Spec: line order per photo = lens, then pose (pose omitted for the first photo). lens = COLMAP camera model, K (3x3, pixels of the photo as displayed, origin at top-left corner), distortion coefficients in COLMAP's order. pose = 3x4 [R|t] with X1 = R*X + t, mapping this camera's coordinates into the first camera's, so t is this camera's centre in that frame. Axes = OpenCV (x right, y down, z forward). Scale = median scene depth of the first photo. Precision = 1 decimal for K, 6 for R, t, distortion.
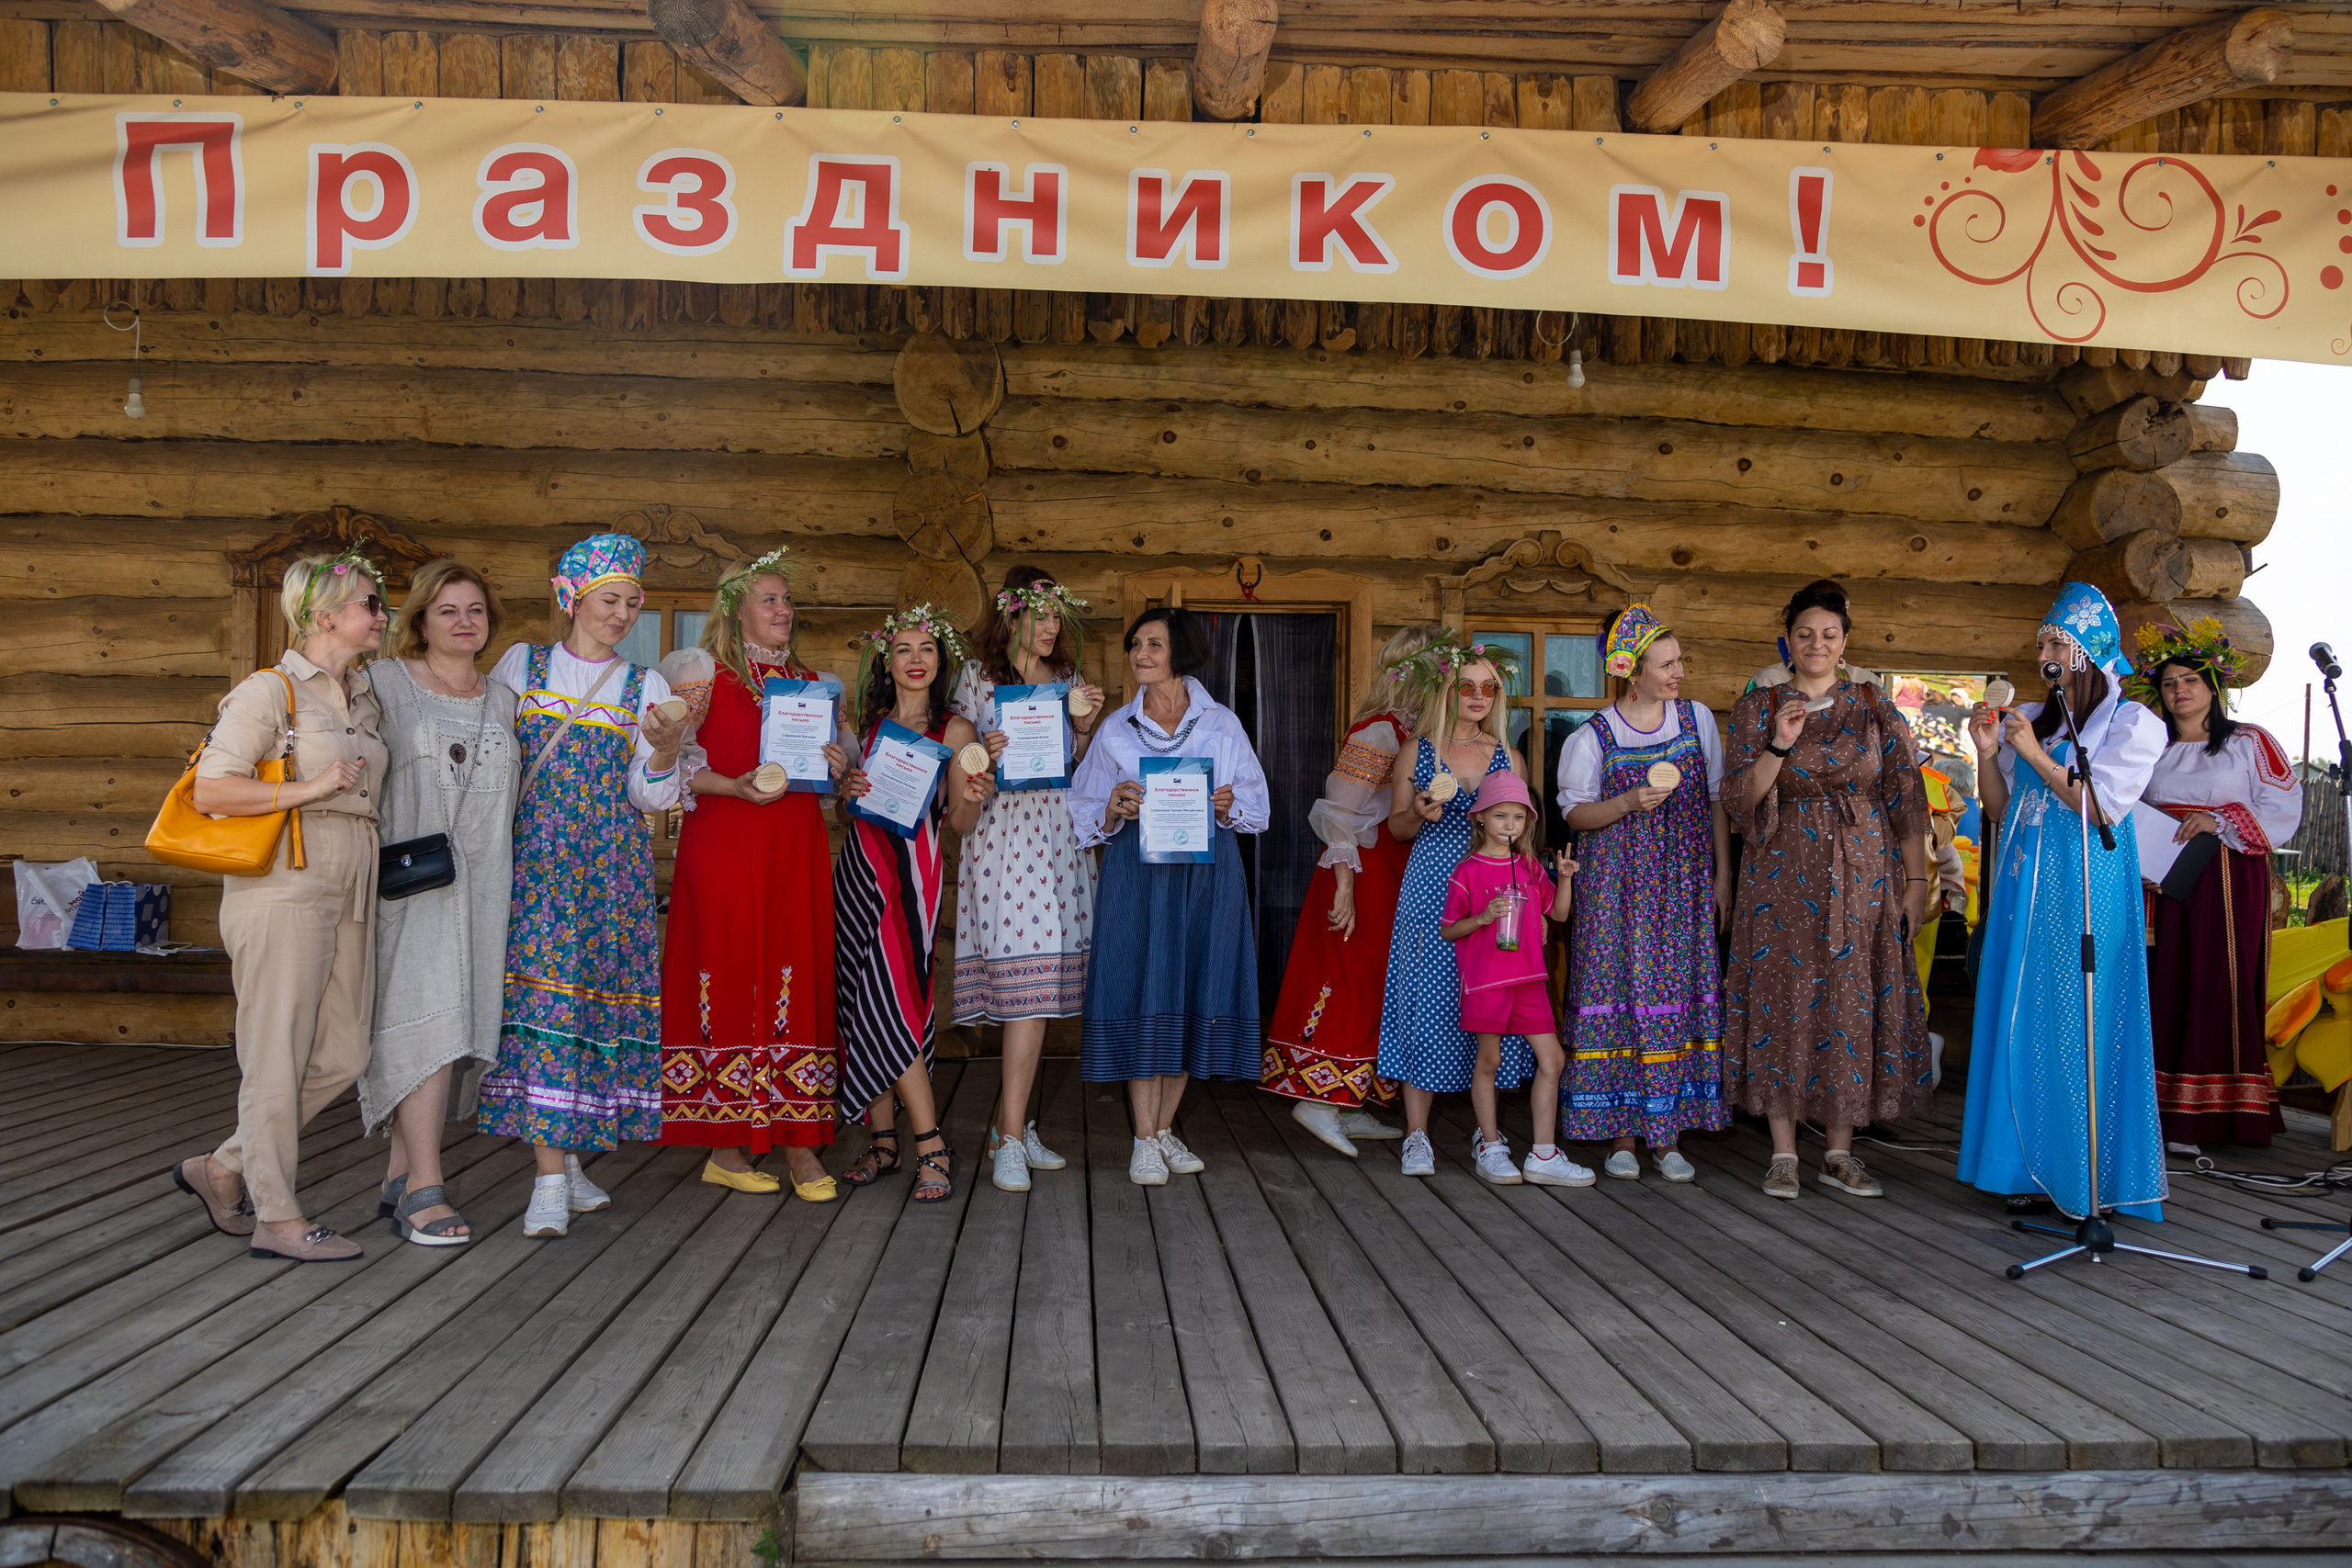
lens RADIAL K [[1747.6, 0, 1175.2], [0, 1747.6, 775.9], [0, 0, 1]] dist [-0.019926, 0.007498]
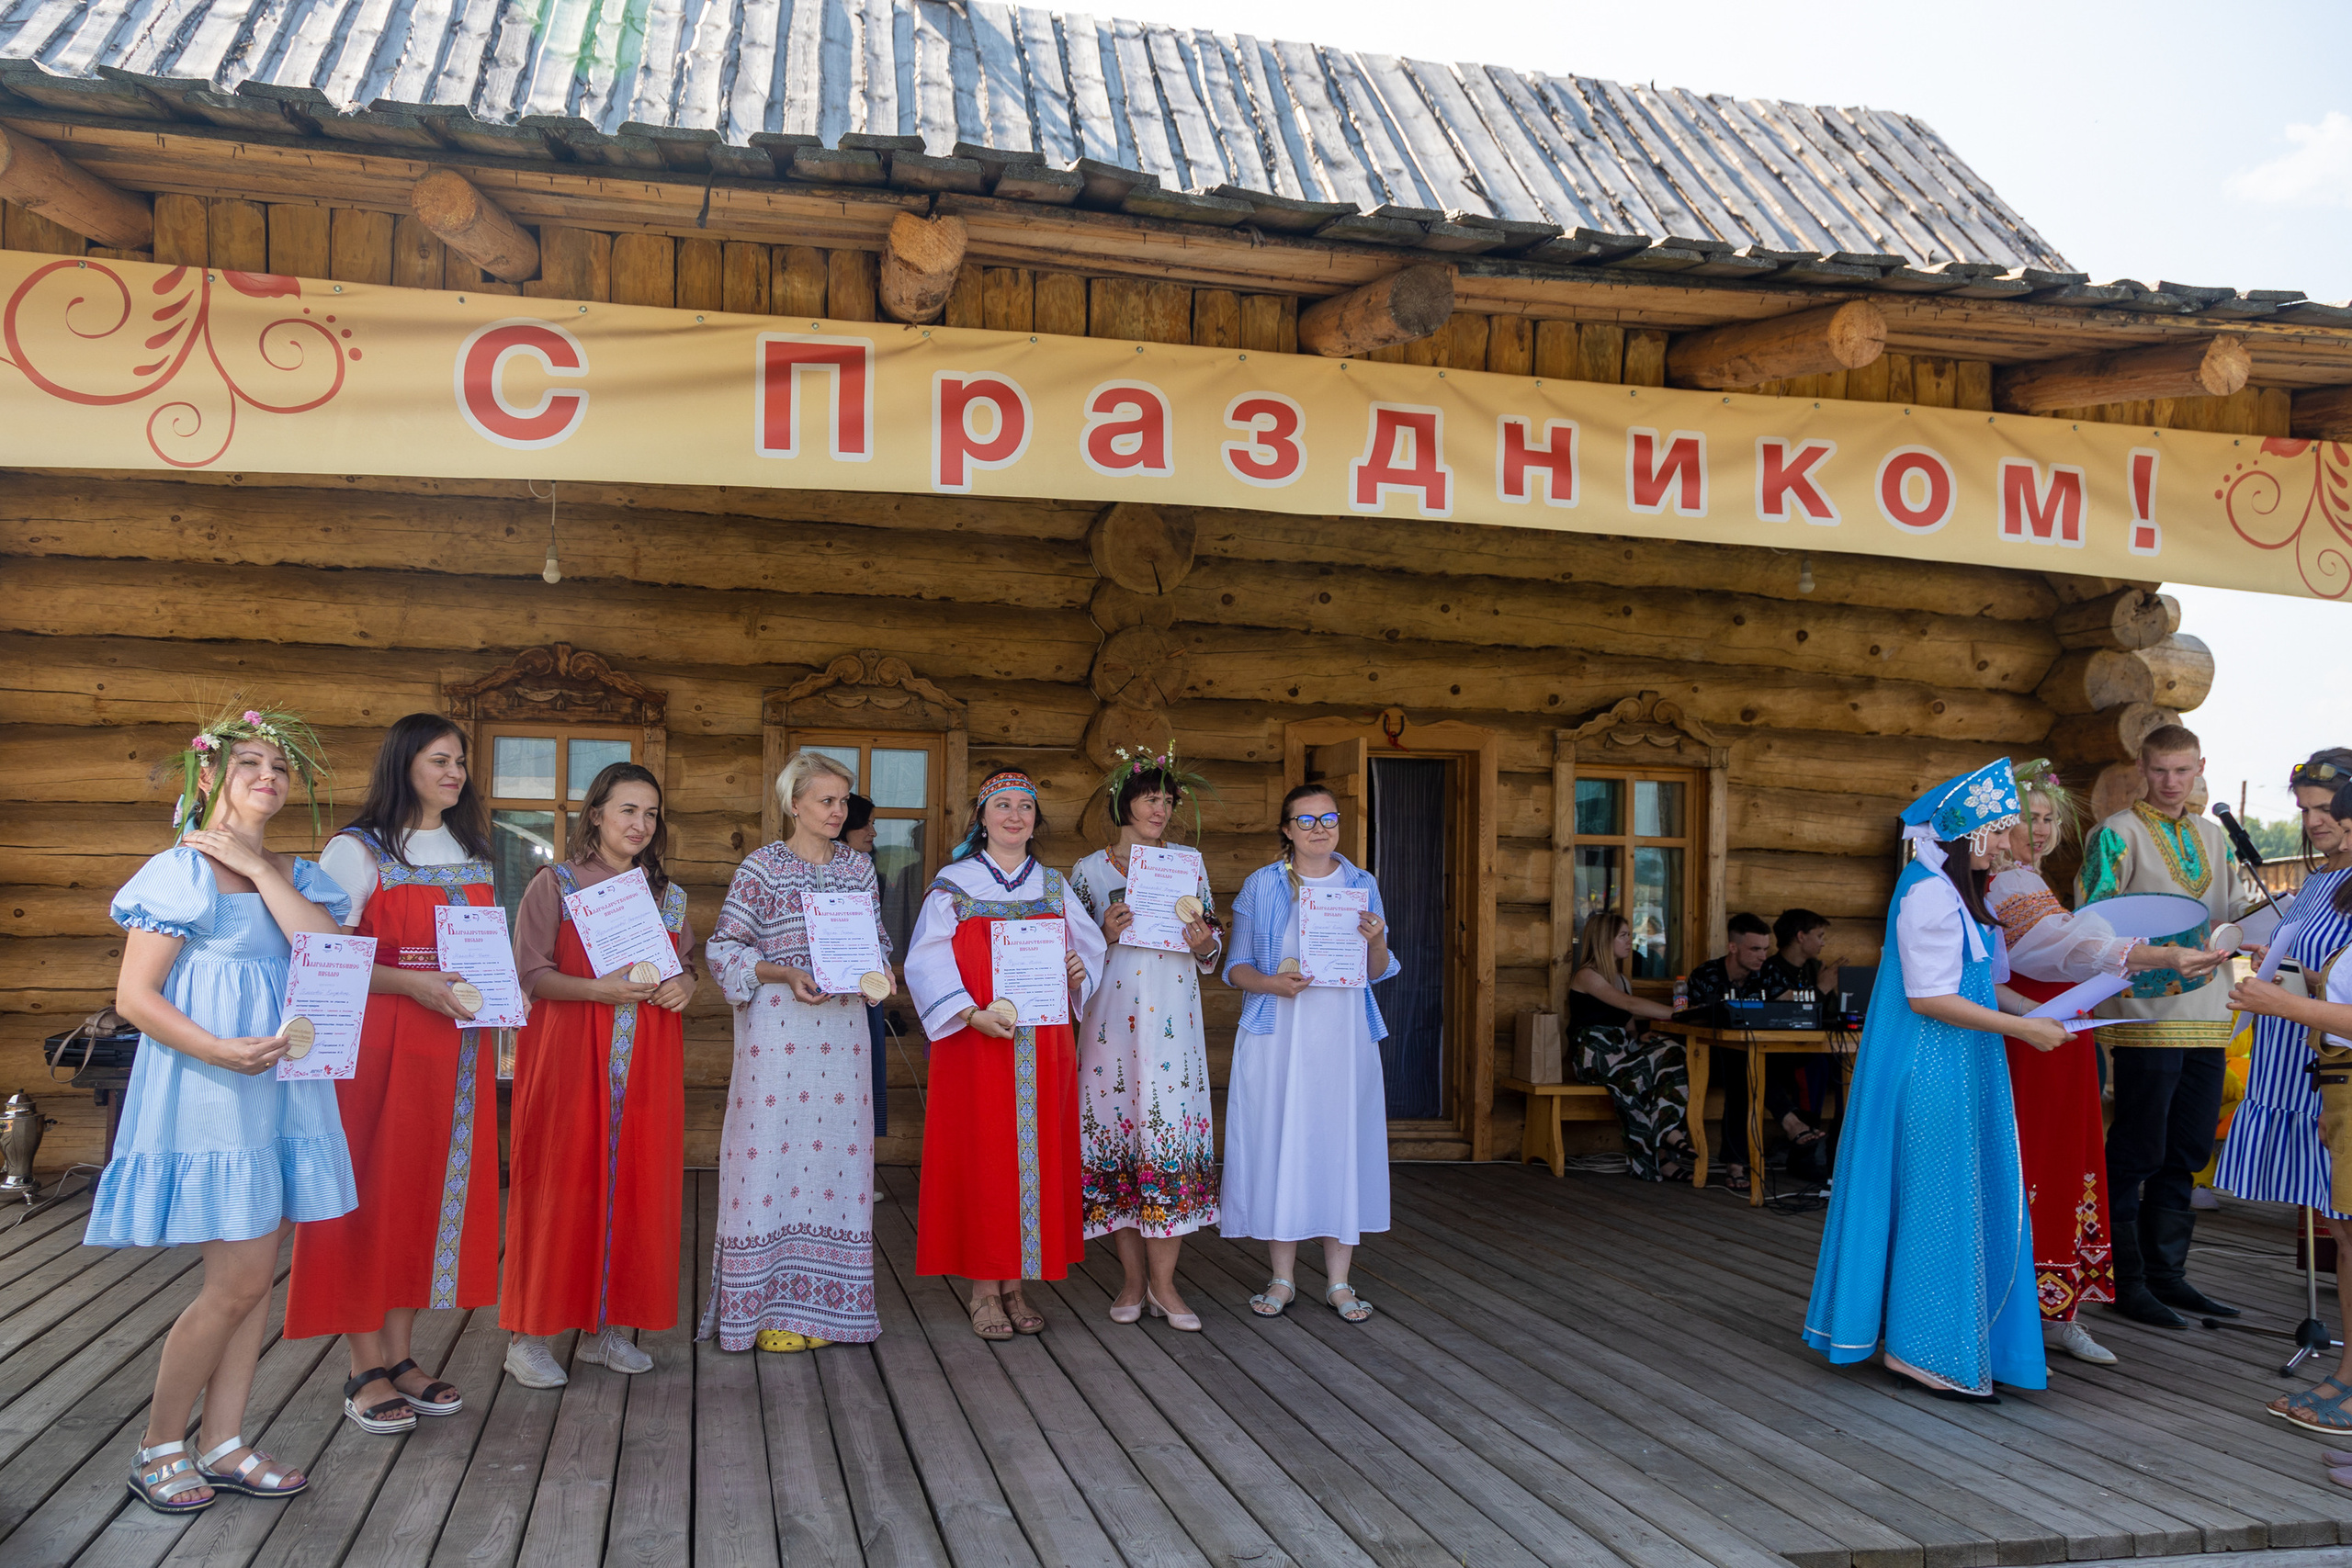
lens RADIAL K [[1703.4, 0, 1049.2], [0, 1703.4, 852.3], [0, 0, 1]] dist [-0.001092, -0.000257]
pose [[0.988879, 0.007980, 0.148508, -0.341516], [-0.009519, 0.999908, 0.009652, -0.043661], [-0.148418, -0.010959, 0.988864, -0.038247]]
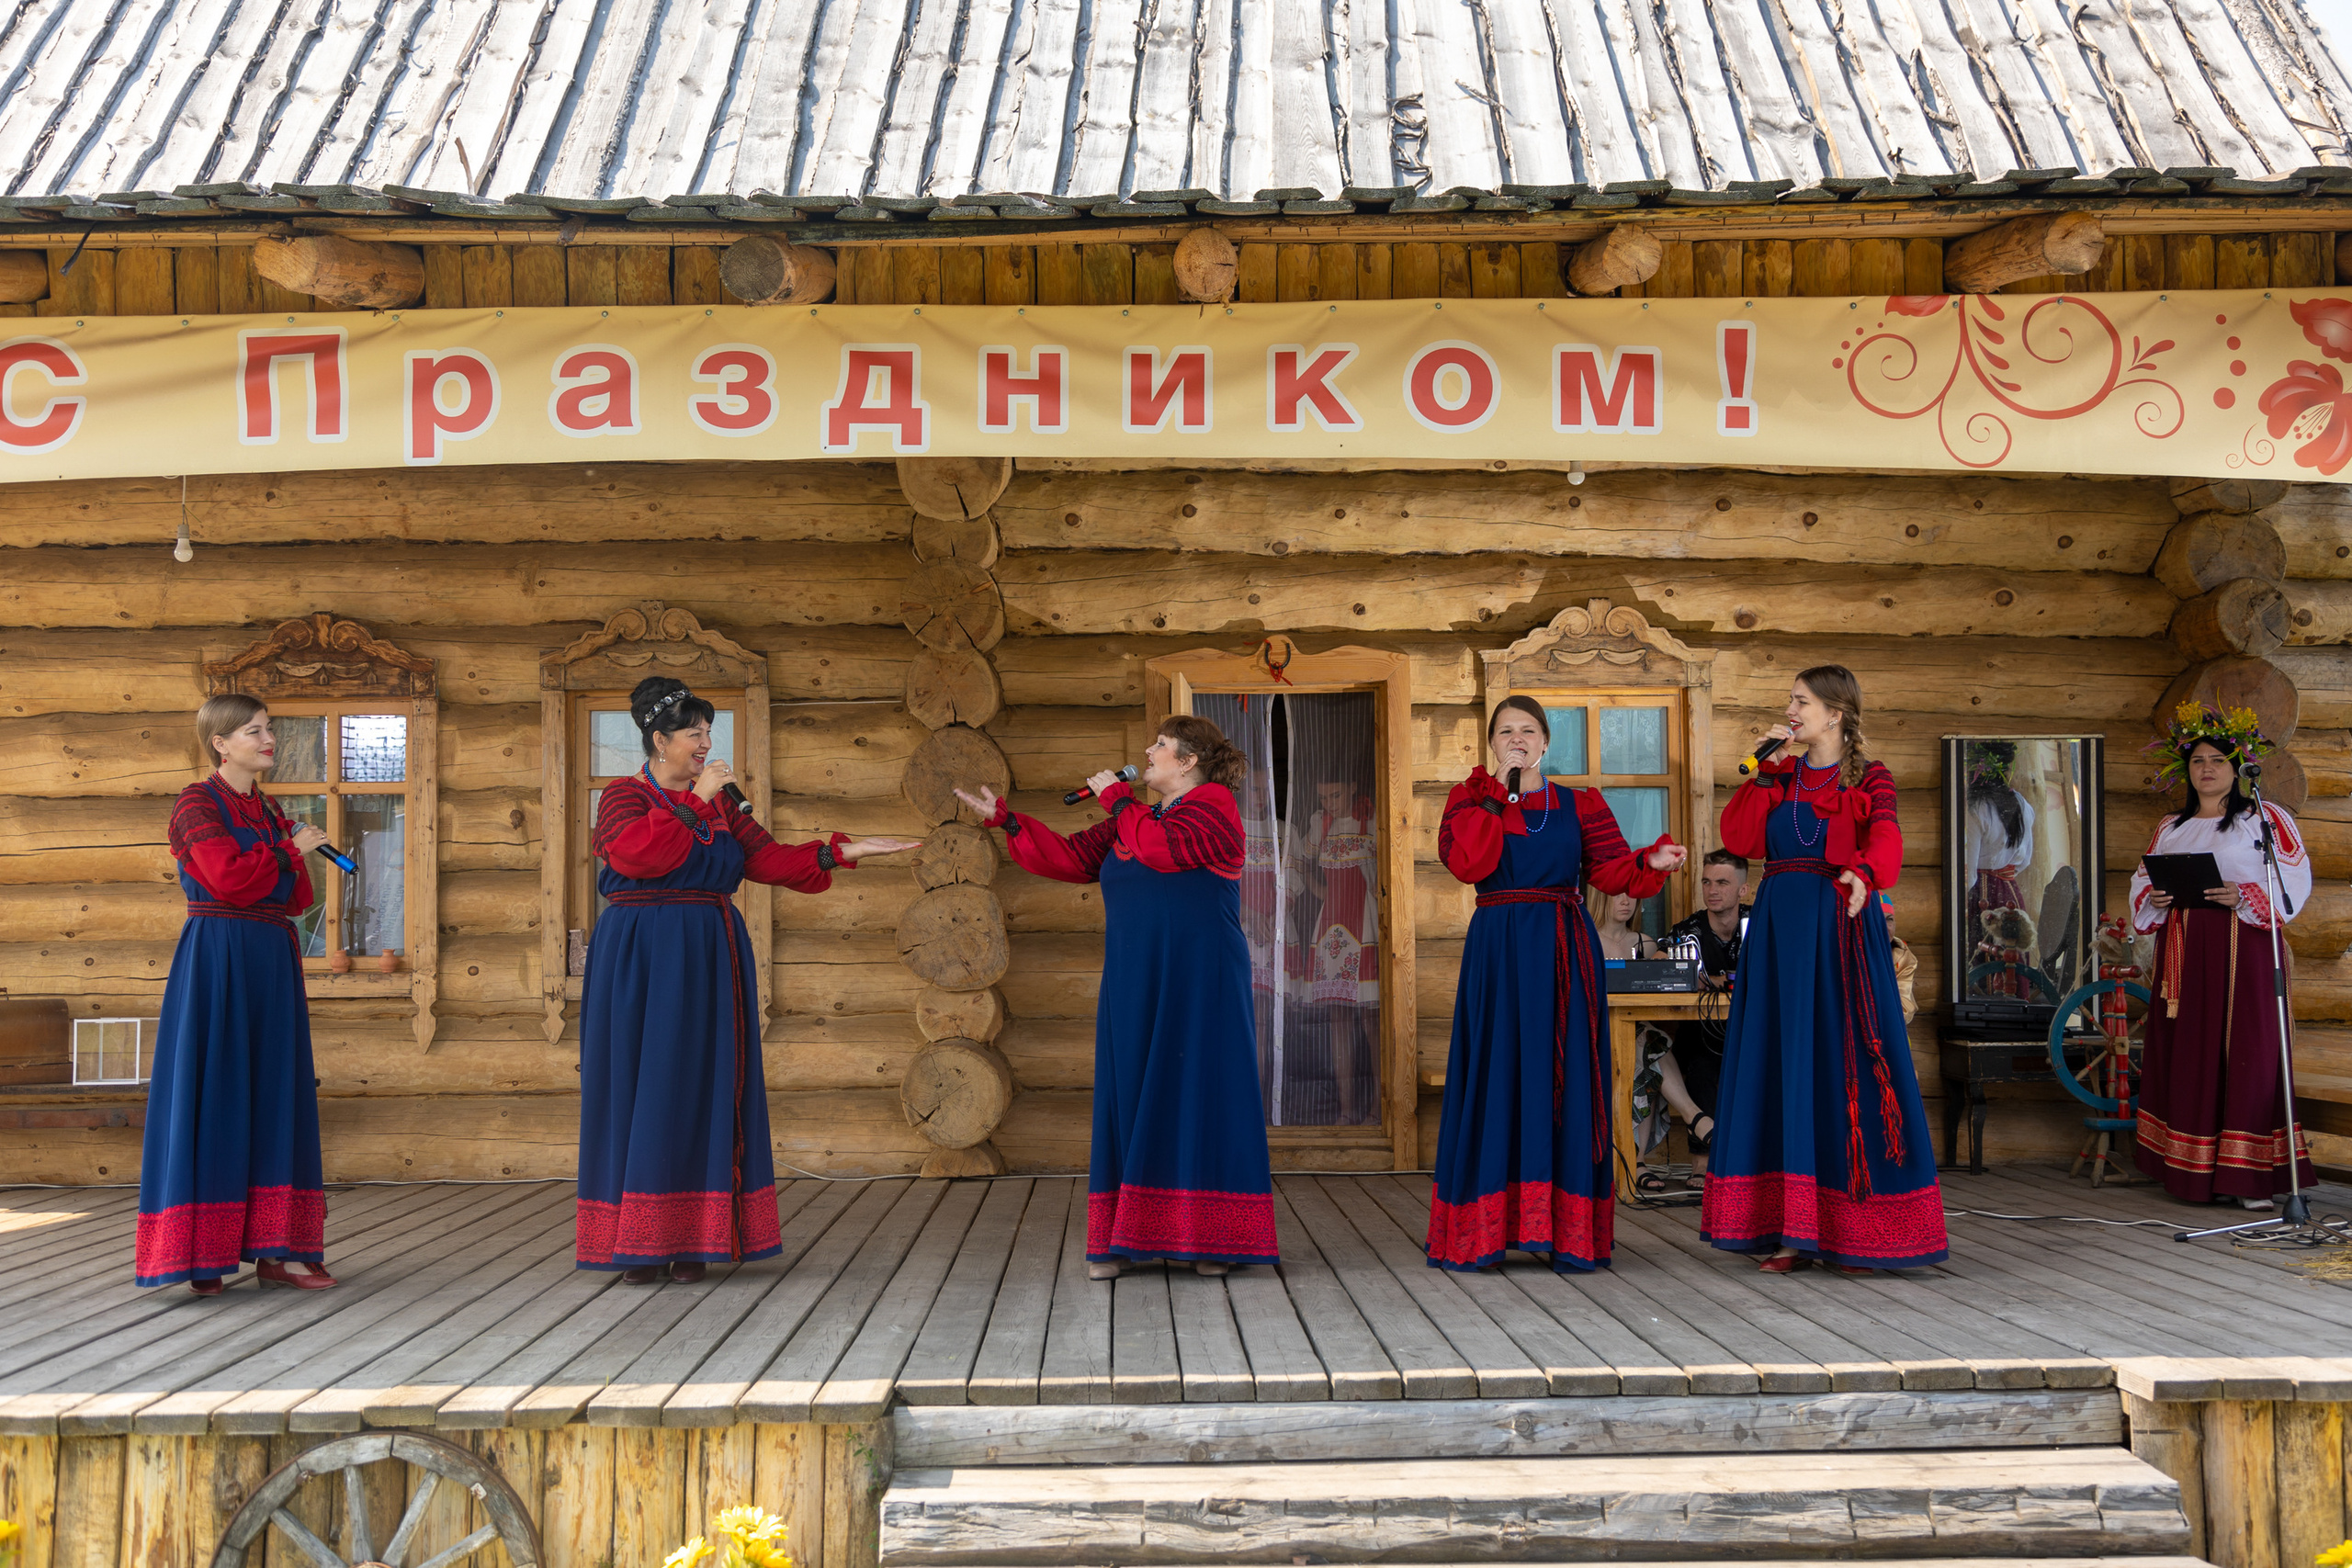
lens RADIAL K [[2587.4, 0, 1184.4], [0, 2587.4, 778.0], [0, 0, 1]] dist [0.006202, -0.006703]
pose [[0.999106, -0.028195, -0.031498, 0.034817], [0.027380, 0.999287, -0.026003, -0.014568], [0.032209, 0.025117, 0.999166, -0.397945]]
